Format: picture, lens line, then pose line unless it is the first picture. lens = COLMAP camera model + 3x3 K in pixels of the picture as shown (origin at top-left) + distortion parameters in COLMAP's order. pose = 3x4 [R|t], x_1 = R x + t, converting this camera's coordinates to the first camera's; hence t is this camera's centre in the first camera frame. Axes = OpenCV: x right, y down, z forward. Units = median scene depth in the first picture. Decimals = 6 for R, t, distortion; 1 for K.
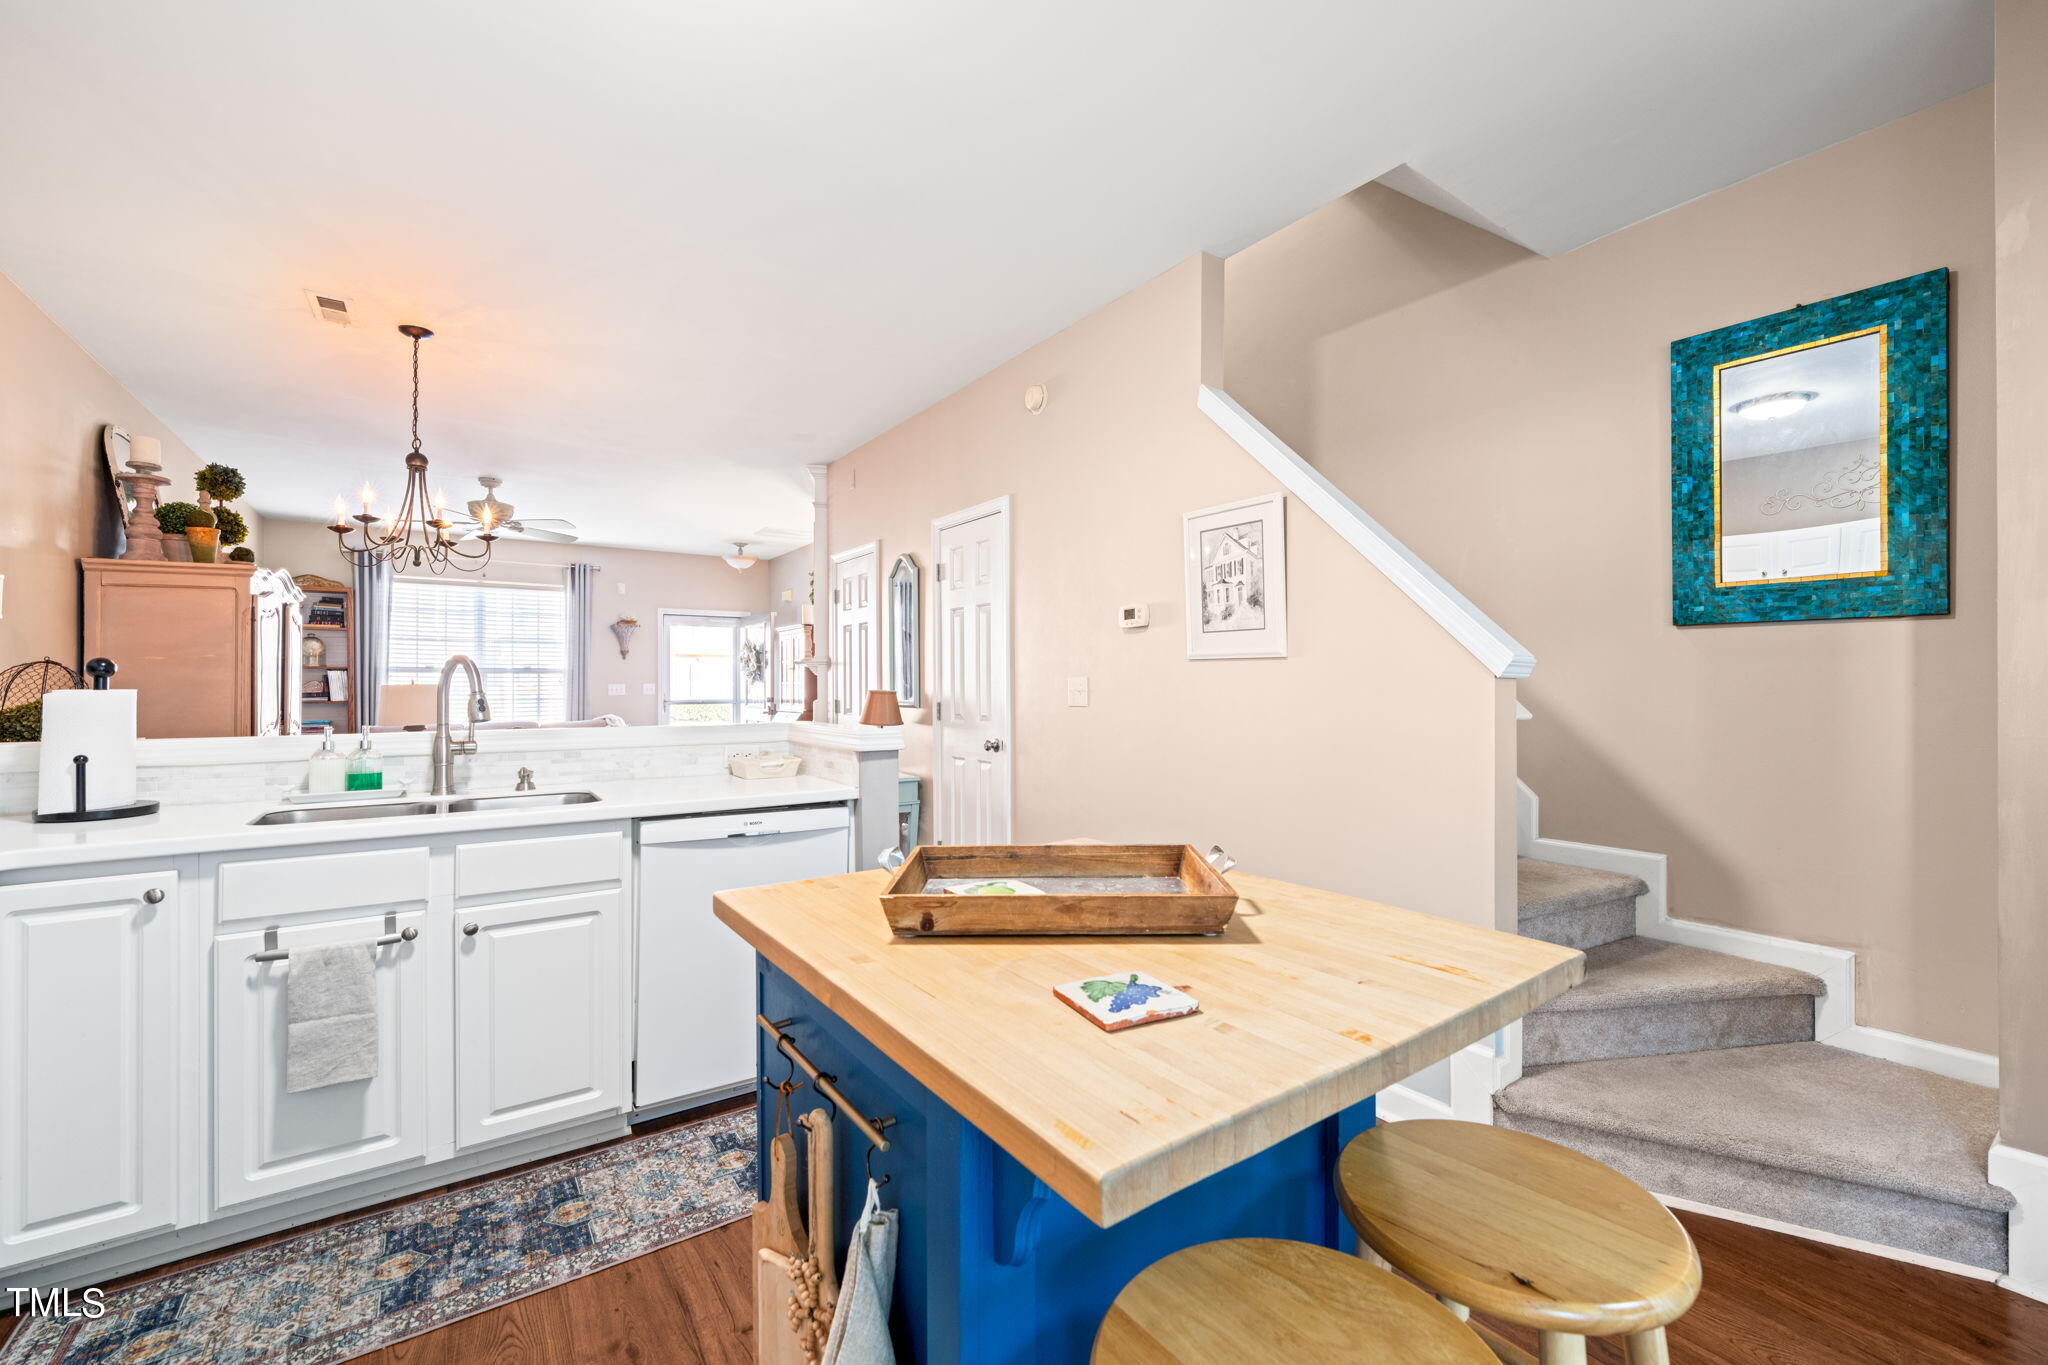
lens RADIAL K [[848.4, 0, 1037.4], [0, 848.4, 684.0], [0, 0, 1]] dist [0.002635, 0.000051]
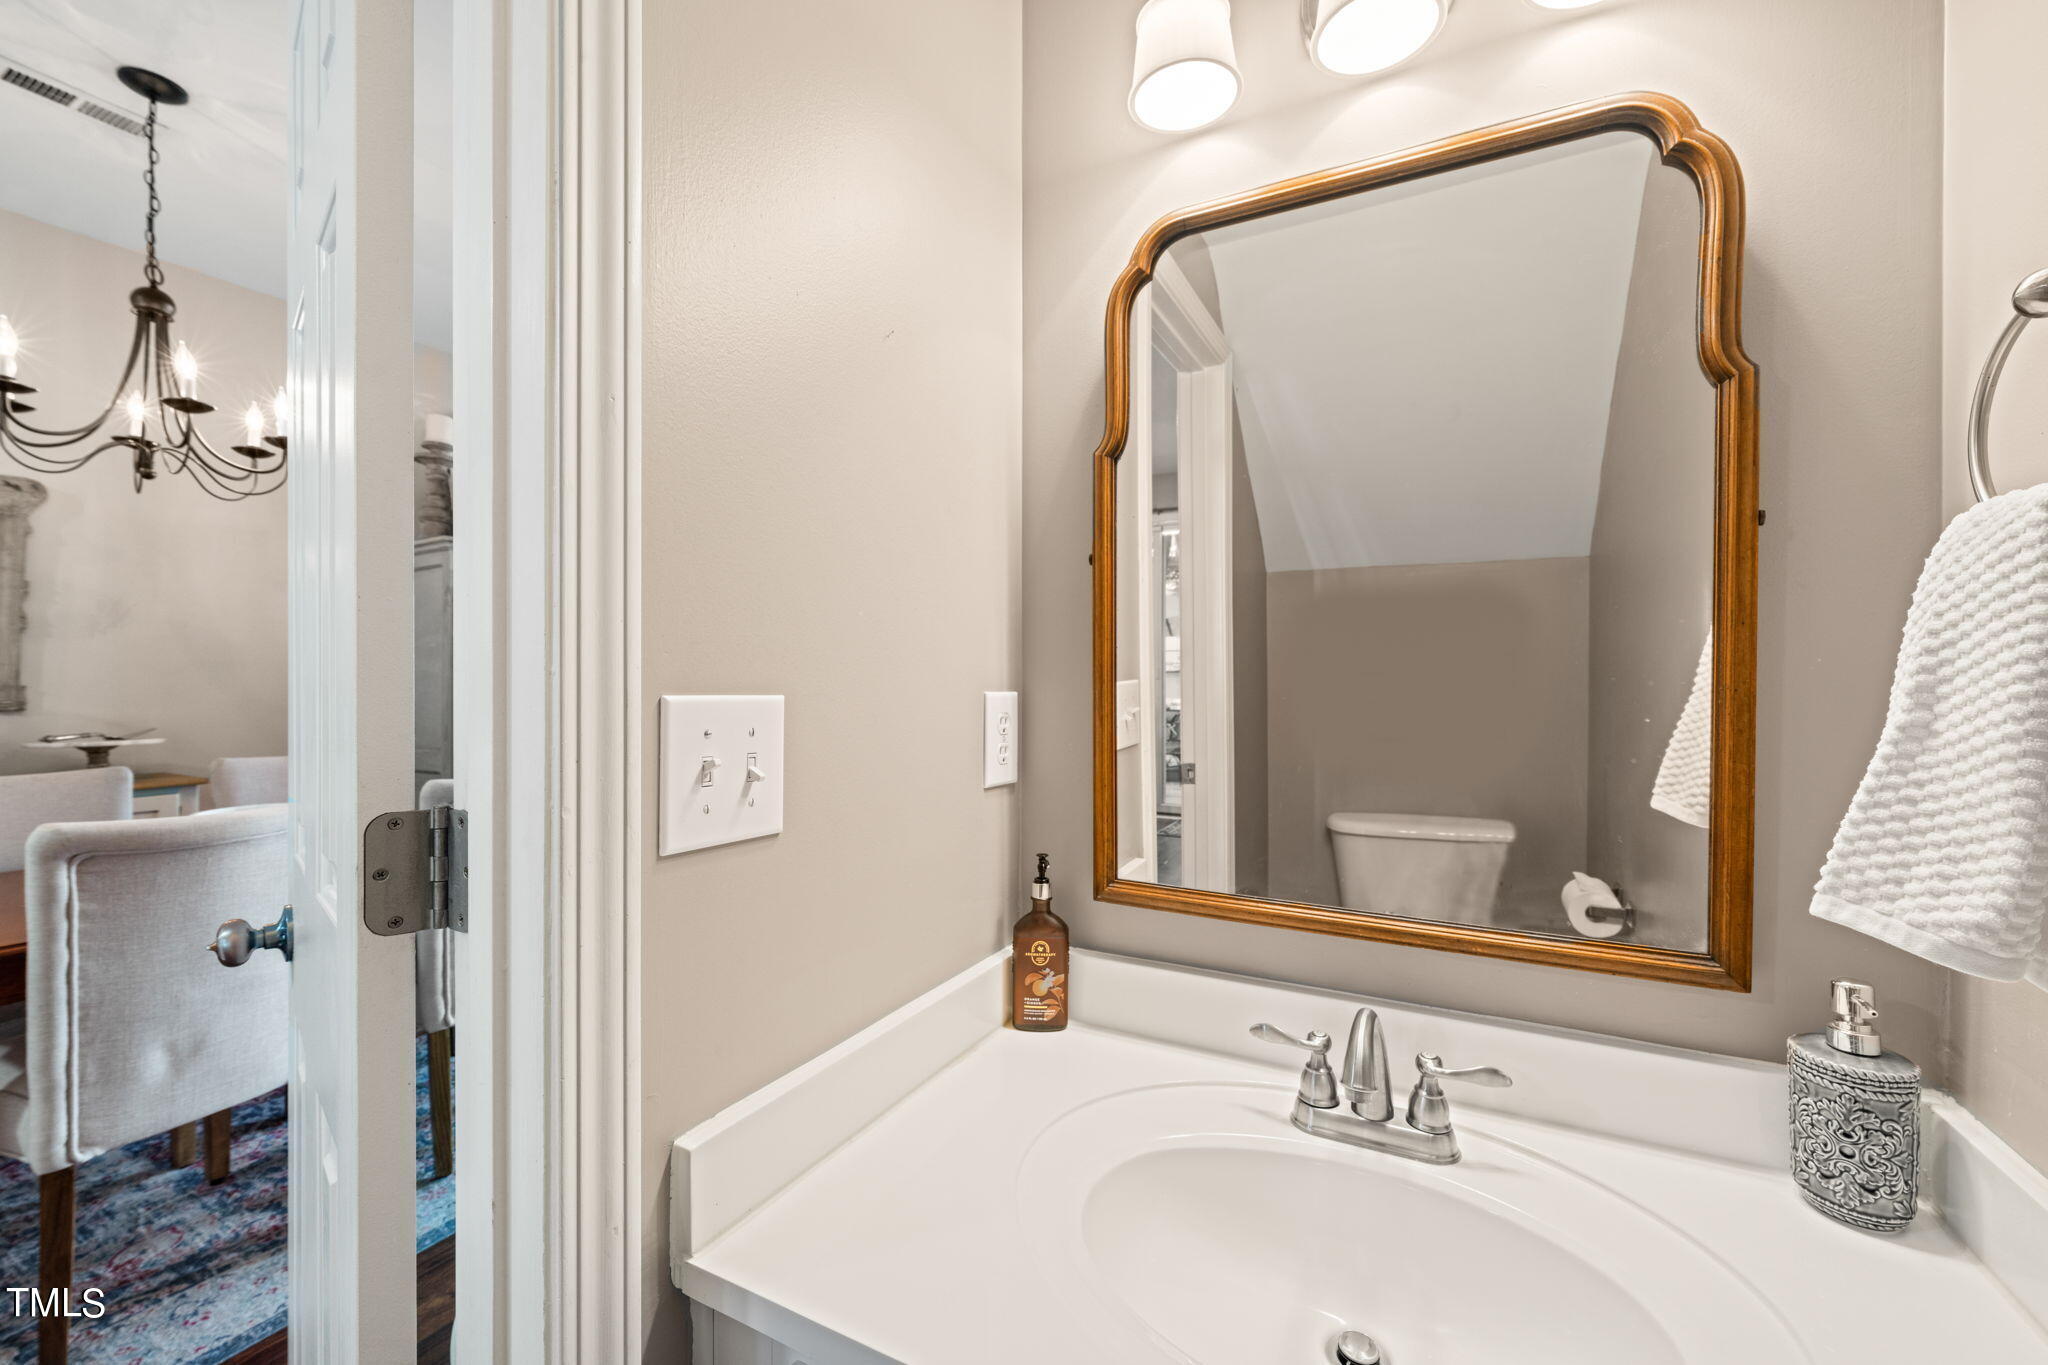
lens RADIAL K [[814.5, 0, 1024.0], [0, 814.5, 682.5], [0, 0, 1]] dist [0.006992, 0.000201]
pose [[0.443336, 0.006339, -0.896333, 0.054622], [-0.001480, 0.999979, 0.006340, -0.000382], [0.896354, -0.001484, 0.443336, 1.135752]]
